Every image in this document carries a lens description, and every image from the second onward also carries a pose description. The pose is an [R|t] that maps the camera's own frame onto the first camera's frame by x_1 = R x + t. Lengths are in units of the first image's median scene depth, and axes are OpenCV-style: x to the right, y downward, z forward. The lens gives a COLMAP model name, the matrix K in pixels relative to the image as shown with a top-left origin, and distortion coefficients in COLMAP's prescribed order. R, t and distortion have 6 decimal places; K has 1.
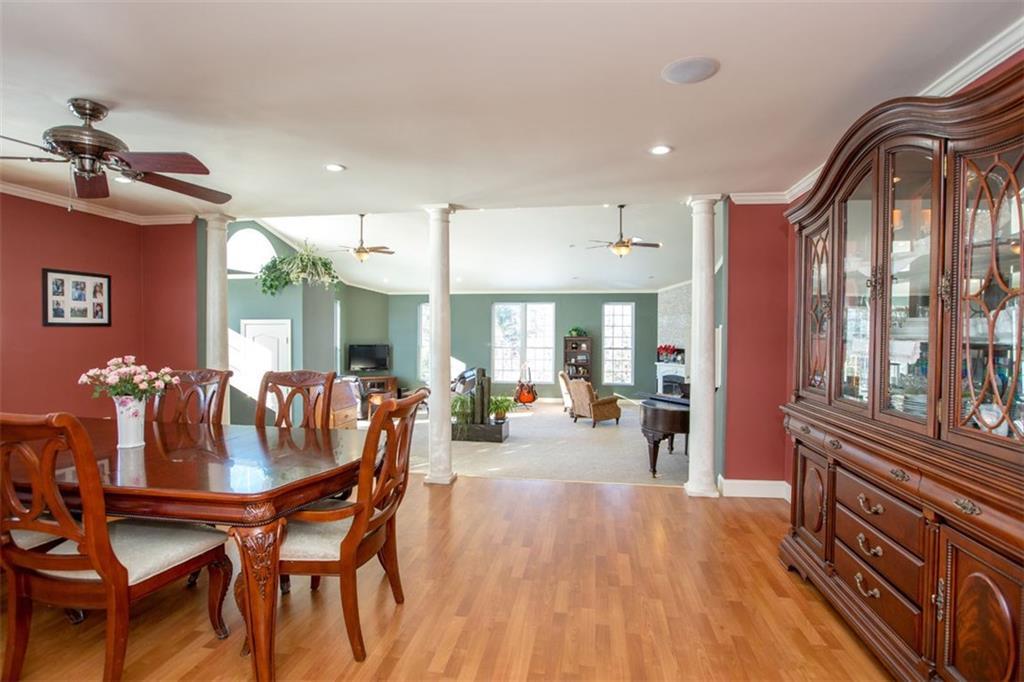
lens RADIAL K [[530.2, 0, 512.5], [0, 530.2, 342.3], [0, 0, 1]] dist [0.001713, 0.000236]
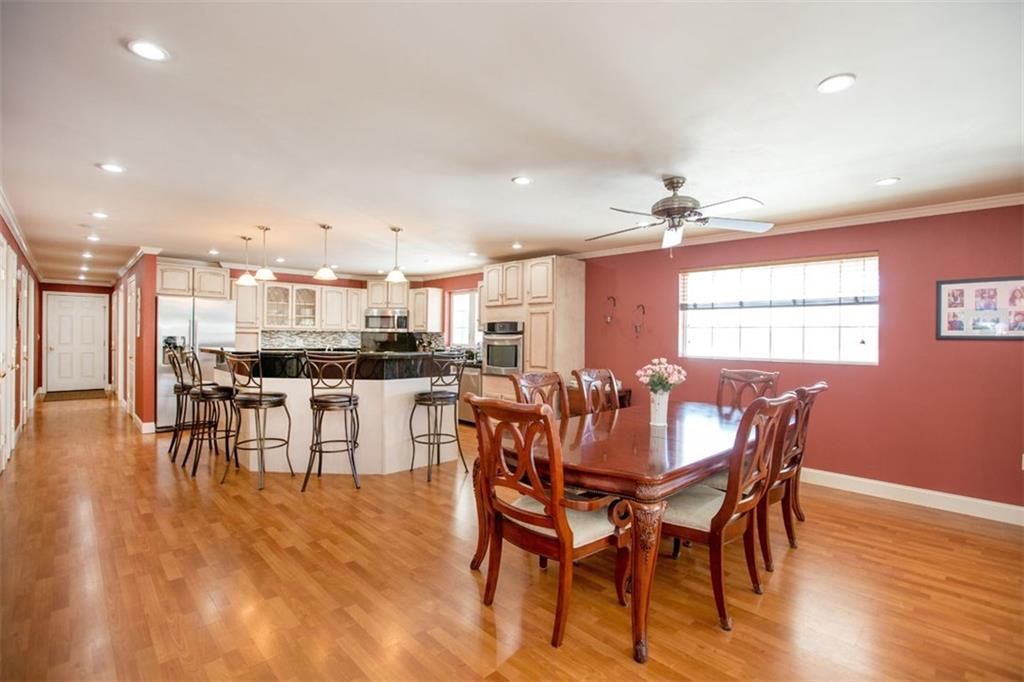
lens RADIAL K [[466.1, 0, 513.5], [0, 466.1, 335.5], [0, 0, 1]] dist [-0.002347, -0.000202]
pose [[-0.601589, -0.015592, -0.798654, 0.341420], [-0.033561, 0.999420, 0.005769, -0.020775], [0.798101, 0.030274, -0.601763, 1.092226]]
